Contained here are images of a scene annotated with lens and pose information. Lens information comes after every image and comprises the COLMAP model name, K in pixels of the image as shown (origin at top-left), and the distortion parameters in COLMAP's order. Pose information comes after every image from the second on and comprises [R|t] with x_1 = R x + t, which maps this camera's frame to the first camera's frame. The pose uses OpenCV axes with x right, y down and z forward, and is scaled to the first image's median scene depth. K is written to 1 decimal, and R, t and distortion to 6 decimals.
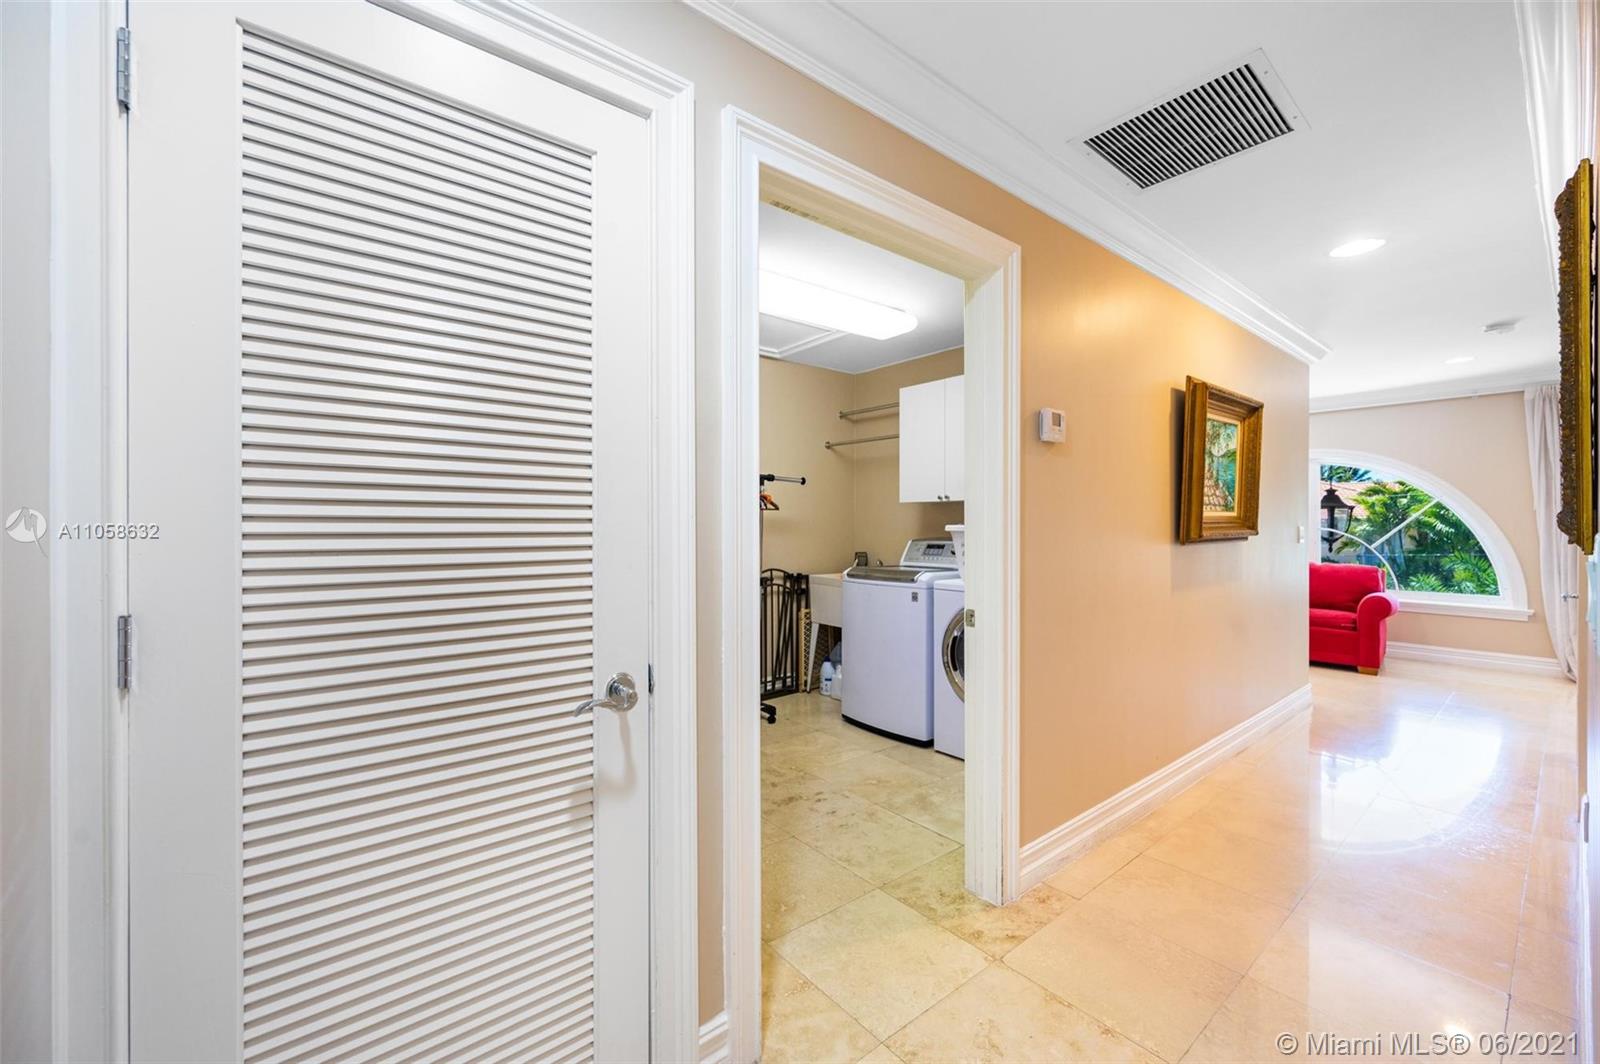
lens RADIAL K [[638.5, 0, 800.5], [0, 638.5, 527.7], [0, 0, 1]] dist [0.006109, -0.000294]
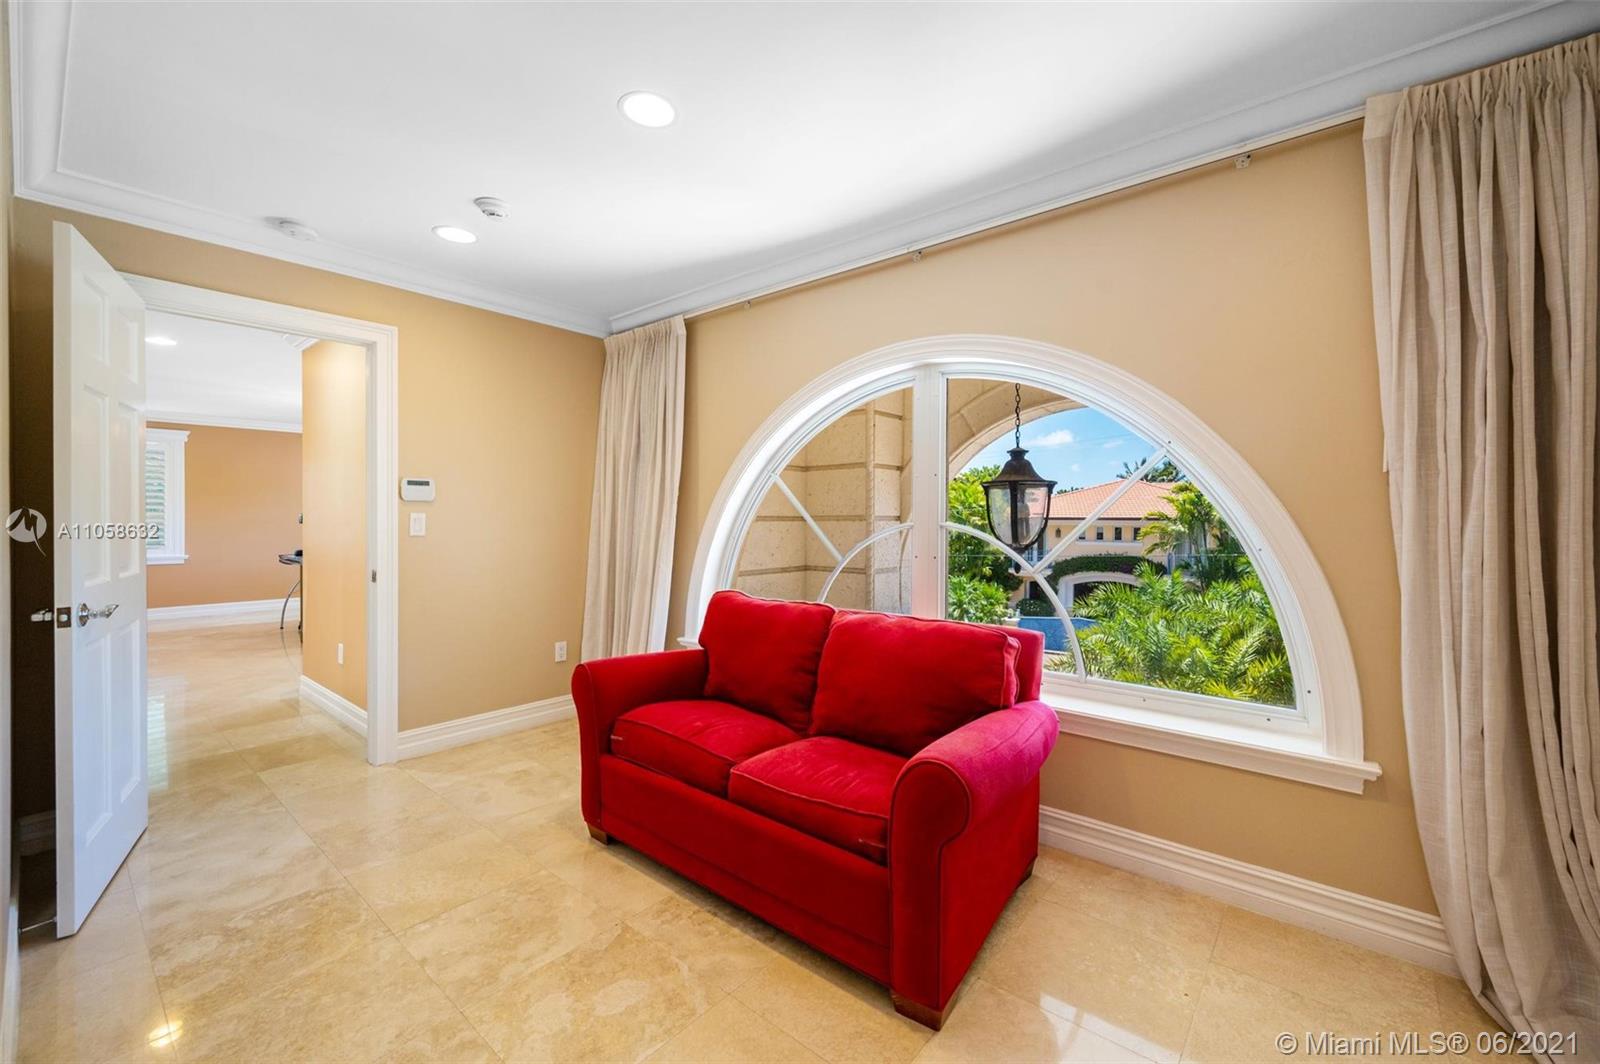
lens RADIAL K [[638.5, 0, 802.7], [0, 638.5, 527.1], [0, 0, 1]] dist [0.006109, -0.000294]
pose [[0.984386, 0.005343, 0.175943, 0.344308], [-0.006351, 0.999967, 0.005164, 0.000736], [-0.175910, -0.006201, 0.984387, 0.318205]]
